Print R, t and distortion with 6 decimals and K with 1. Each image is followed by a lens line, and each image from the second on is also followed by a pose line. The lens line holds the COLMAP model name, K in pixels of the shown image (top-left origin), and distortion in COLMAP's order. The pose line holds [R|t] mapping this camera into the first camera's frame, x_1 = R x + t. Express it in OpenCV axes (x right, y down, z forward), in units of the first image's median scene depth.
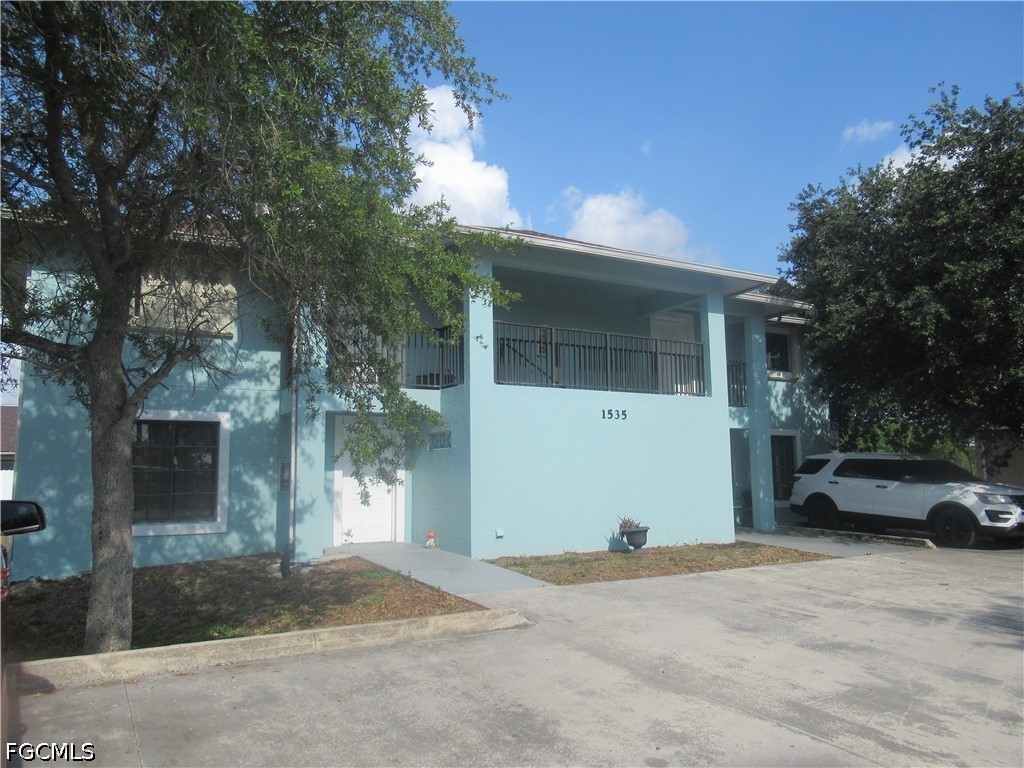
lens RADIAL K [[757.1, 0, 512.0], [0, 757.1, 384.0], [0, 0, 1]] dist [-0.005106, -0.005685]
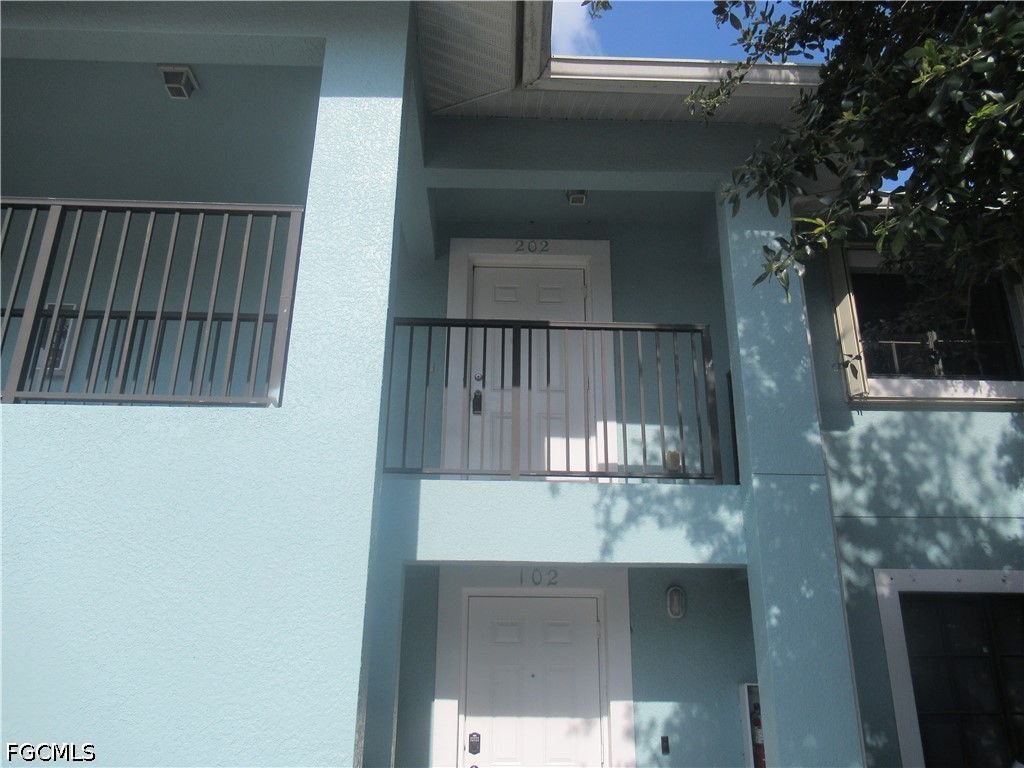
lens RADIAL K [[757.1, 0, 512.0], [0, 757.1, 384.0], [0, 0, 1]] dist [-0.005106, -0.005685]
pose [[0.882881, -0.124020, -0.452923, 0.326693], [0.030636, 0.977652, -0.207984, 0.045439], [0.468596, 0.169749, 0.866951, 0.638634]]
